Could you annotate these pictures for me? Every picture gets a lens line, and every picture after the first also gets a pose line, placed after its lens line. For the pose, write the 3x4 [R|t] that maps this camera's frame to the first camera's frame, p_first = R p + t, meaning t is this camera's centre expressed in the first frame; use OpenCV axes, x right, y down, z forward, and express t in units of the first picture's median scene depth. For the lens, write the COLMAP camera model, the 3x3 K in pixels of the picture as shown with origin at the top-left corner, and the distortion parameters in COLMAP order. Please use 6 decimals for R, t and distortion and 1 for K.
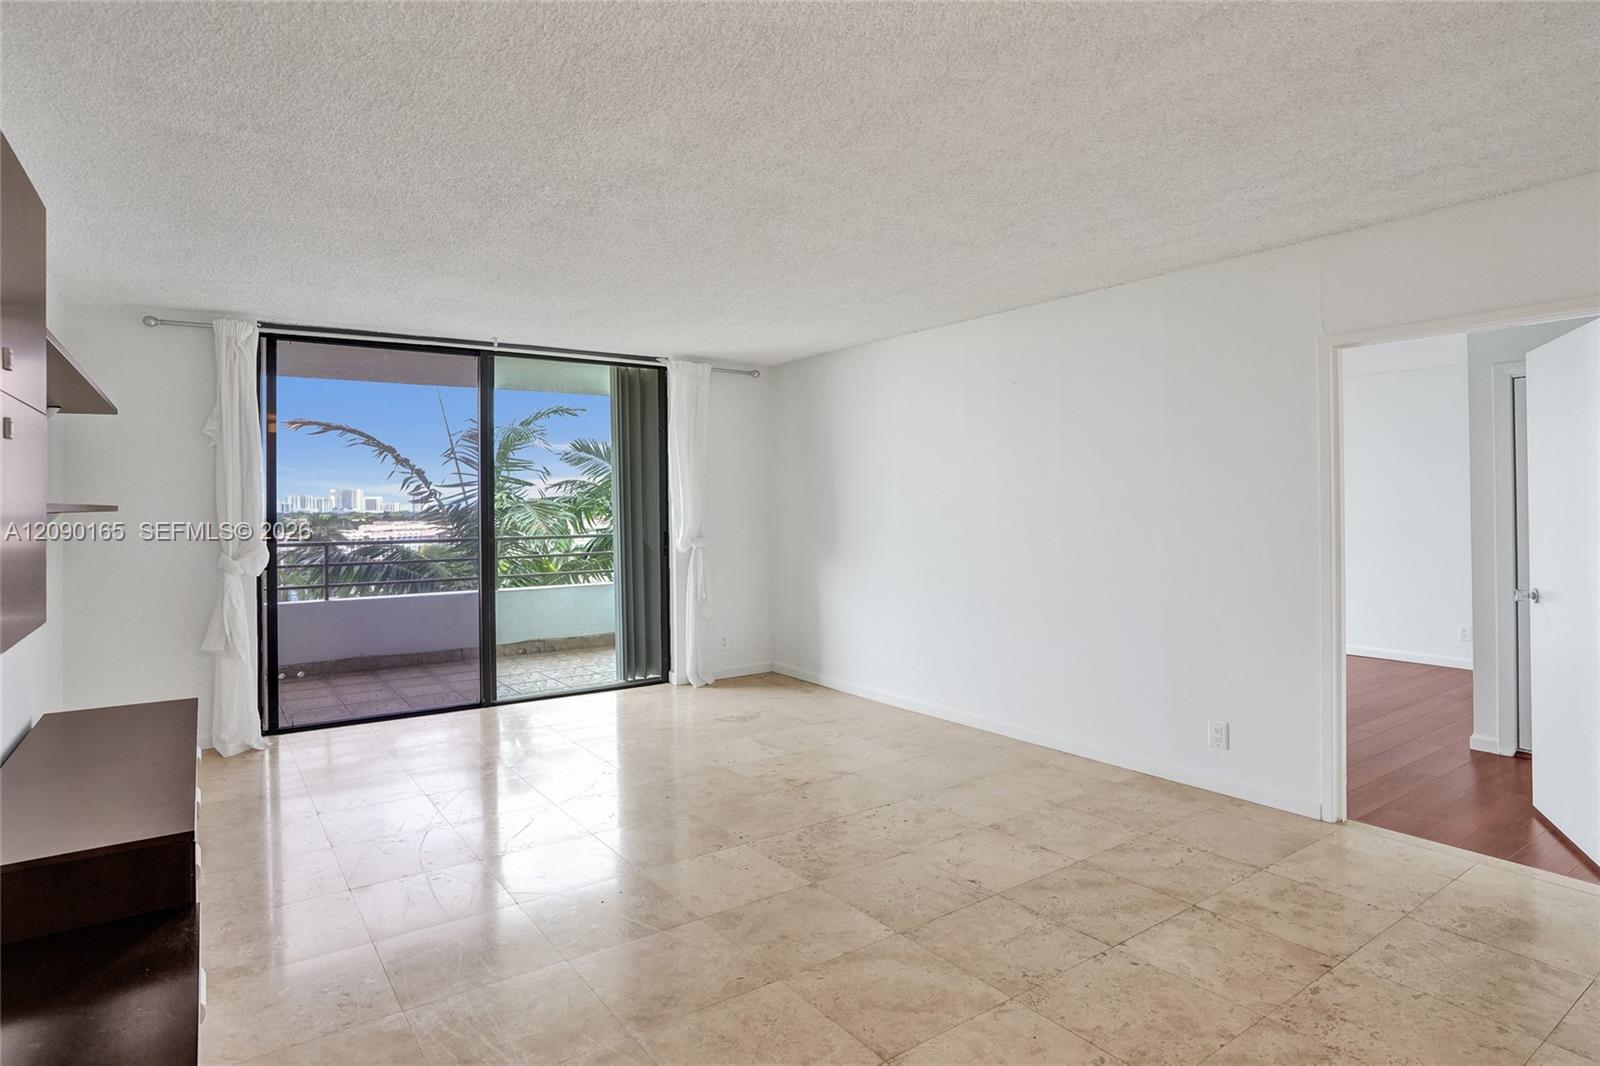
lens RADIAL K [[873.1, 0, 794.9], [0, 873.1, 499.3], [0, 0, 1]] dist [-0.055481, 0.032442]
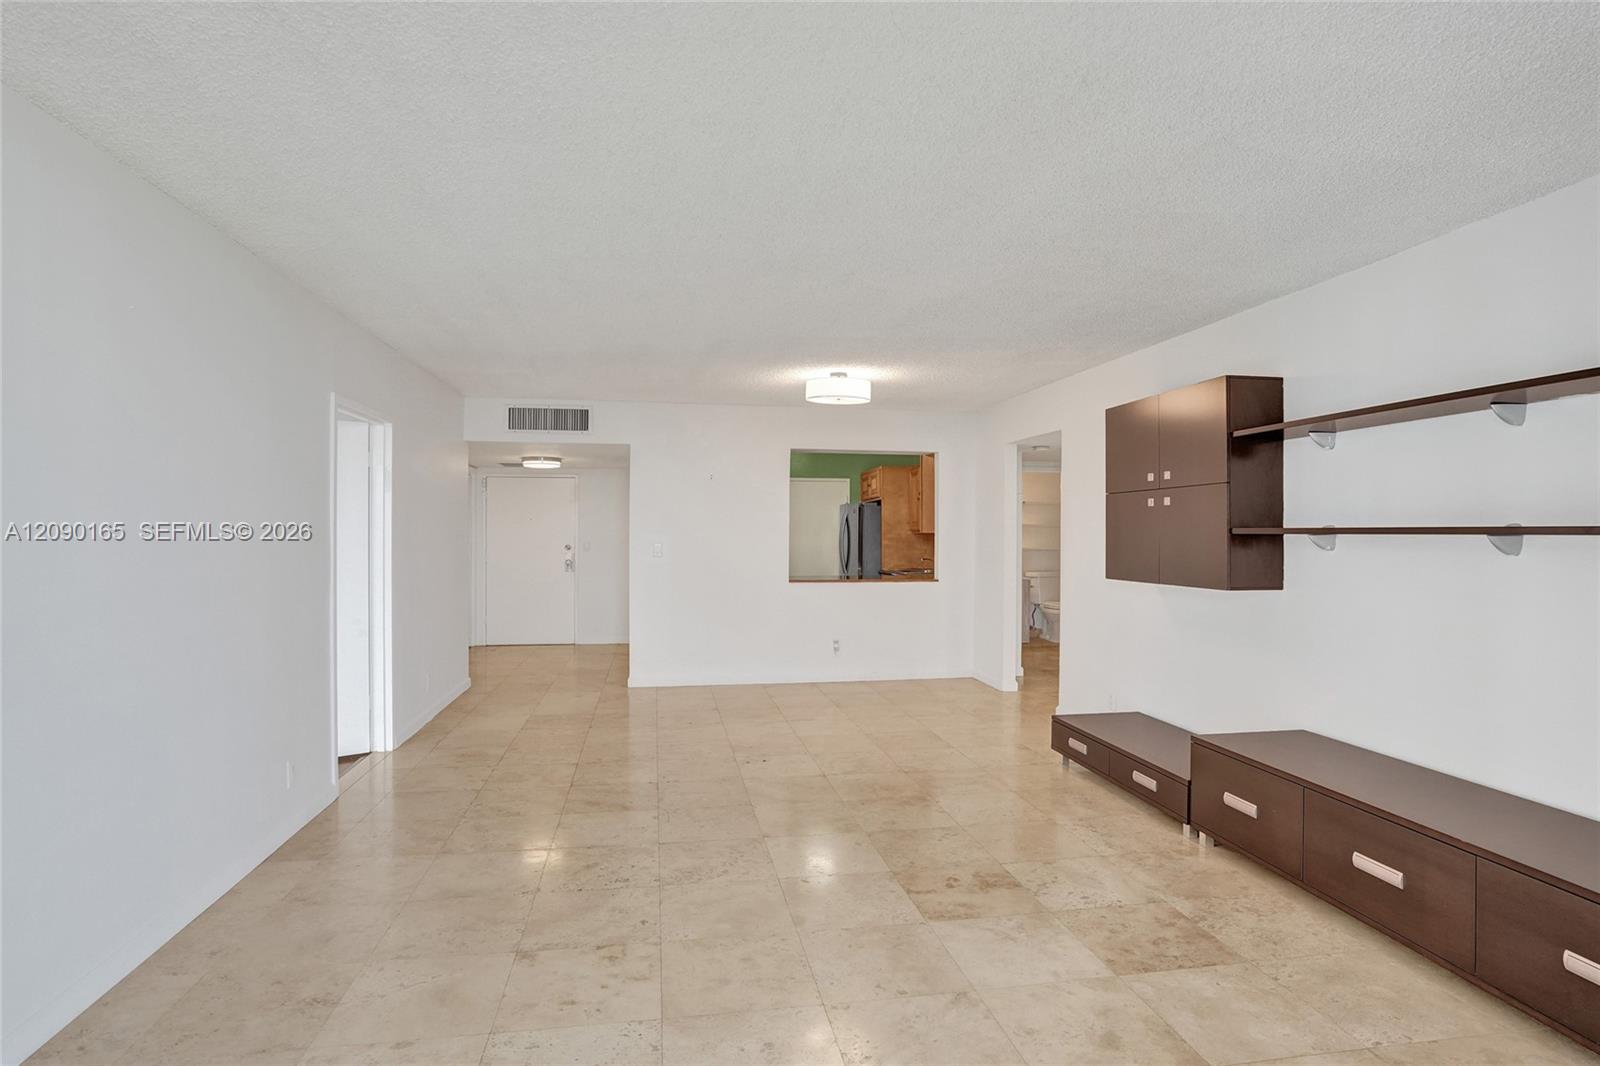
lens RADIAL K [[864.5, 0, 803.8], [0, 864.5, 517.3], [0, 0, 1]] dist [-0.051468, 0.028884]
pose [[-0.903611, 0.013058, 0.428154, -0.339929], [0.002199, 0.999663, -0.025847, 0.011163], [-0.428348, -0.022414, -0.903336, 1.264942]]
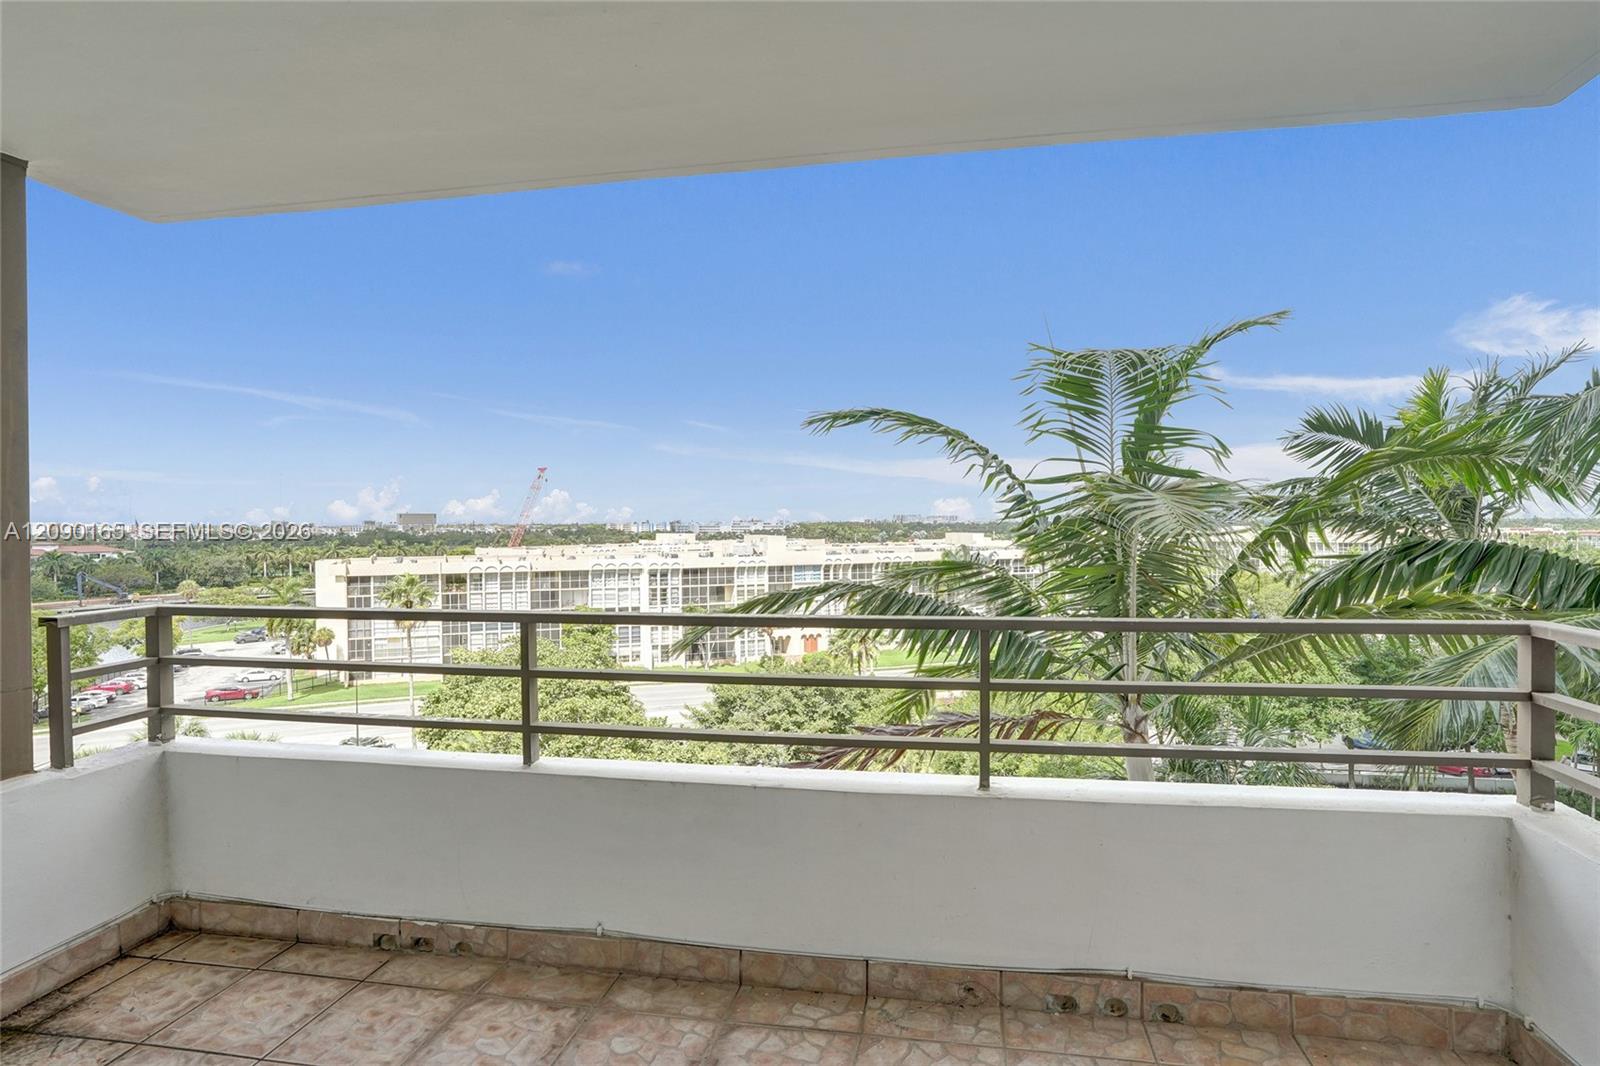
lens RADIAL K [[856.6, 0, 801.2], [0, 856.6, 529.1], [0, 0, 1]] dist [-0.057382, 0.032220]
pose [[0.703174, 0.010013, -0.710948, -0.277174], [0.006816, 0.999760, 0.020822, 0.008423], [0.710985, -0.019487, 0.702937, 1.181086]]
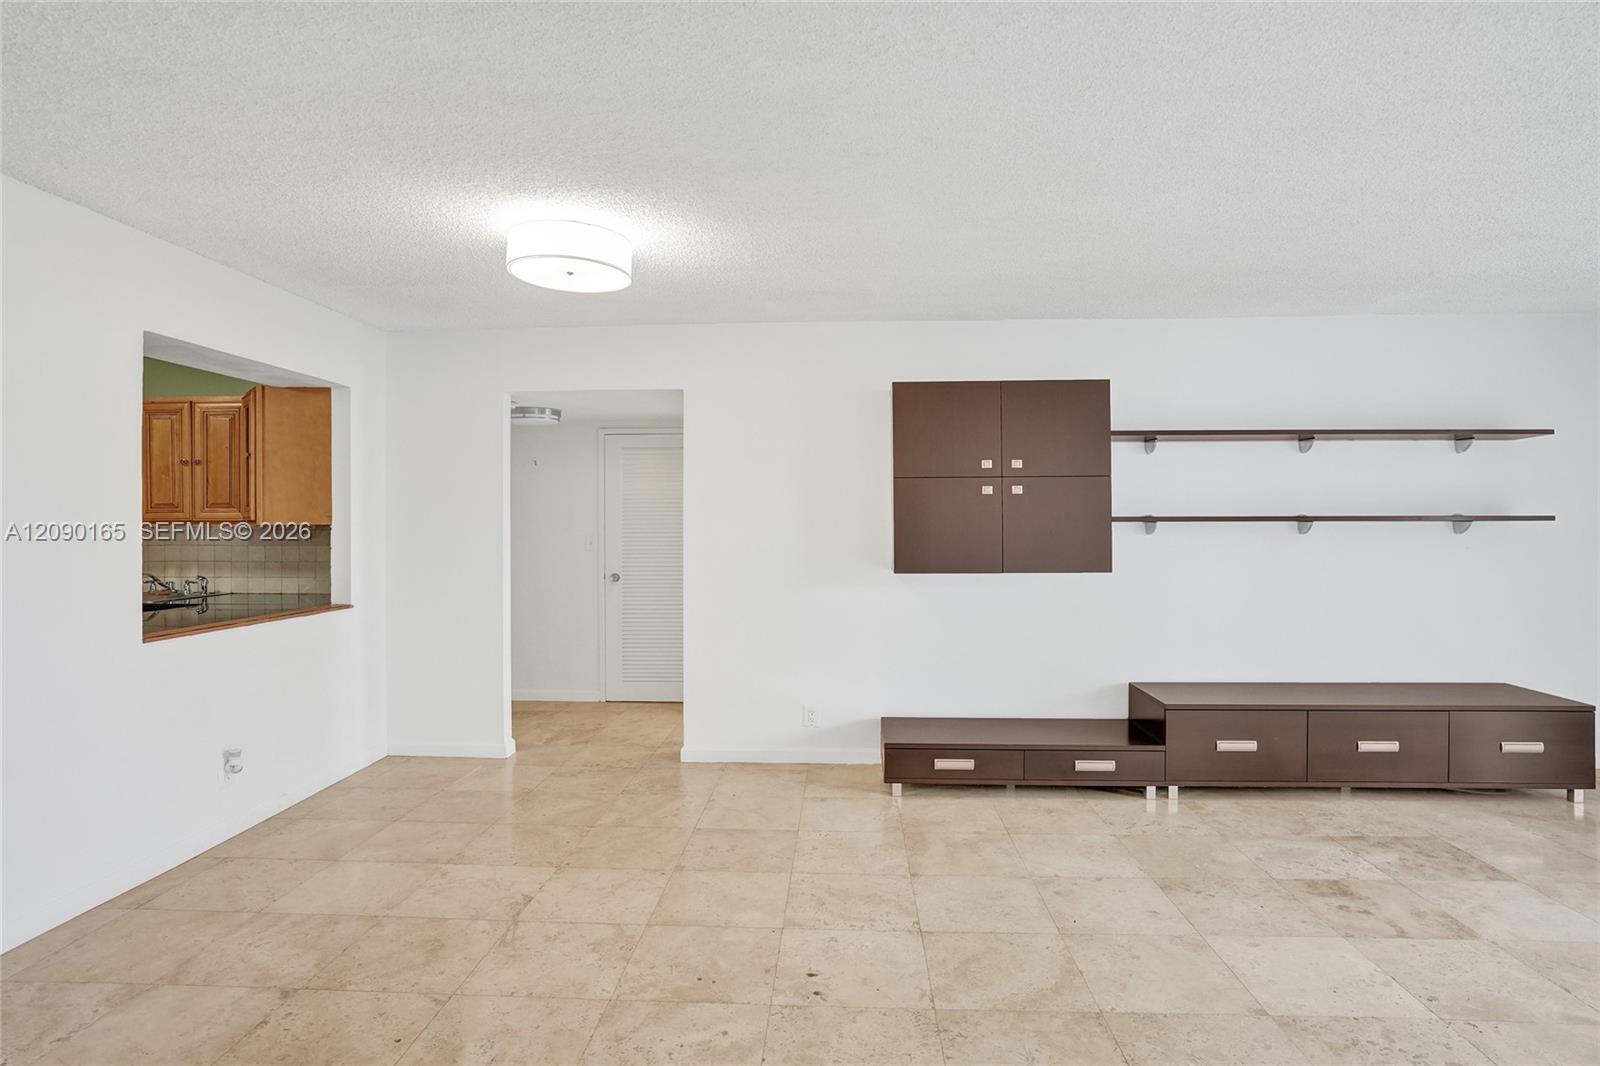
lens RADIAL K [[864.5, 0, 803.8], [0, 864.5, 517.3], [0, 0, 1]] dist [-0.051468, 0.028884]
pose [[-0.615435, 0.008164, -0.788145, 0.522009], [0.013193, 0.999913, 0.000056, -0.001994], [0.788077, -0.010364, -0.615489, 0.689676]]
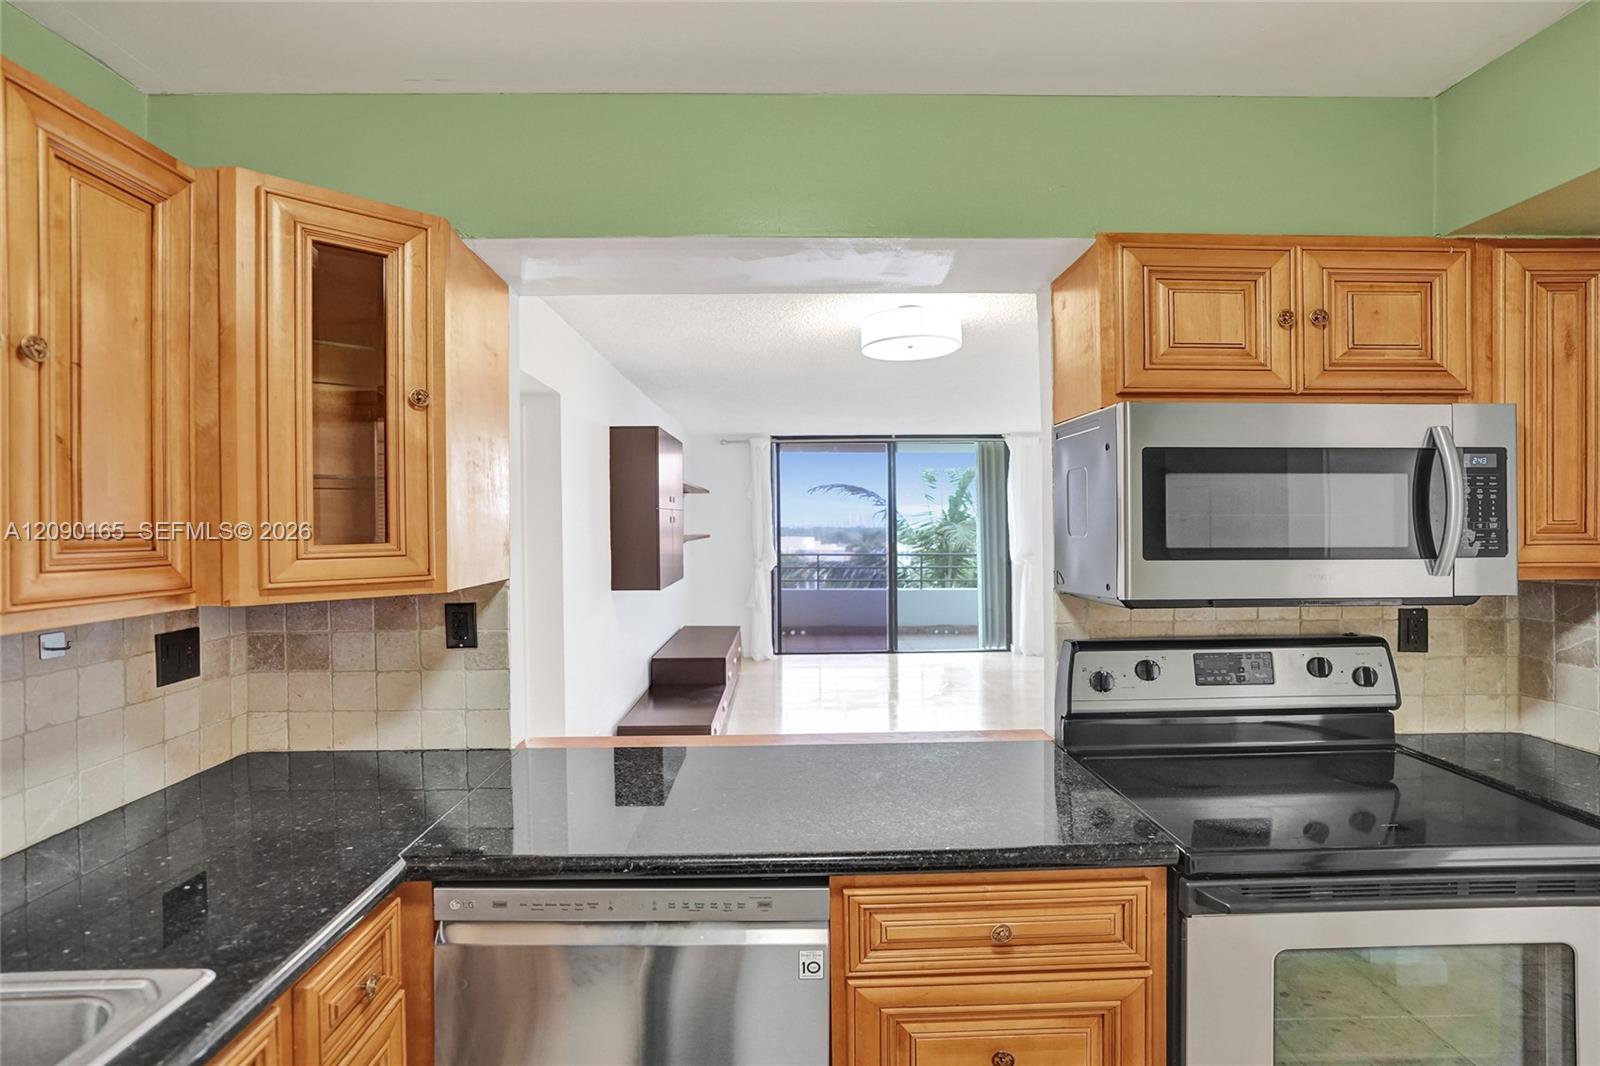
lens RADIAL K [[856.6, 0, 801.2], [0, 856.6, 529.1], [0, 0, 1]] dist [-0.057382, 0.032220]
pose [[0.831271, 0.005238, -0.555842, 0.474012], [0.004459, 0.999861, 0.016091, -0.031588], [0.555849, -0.015855, 0.831132, -0.529231]]
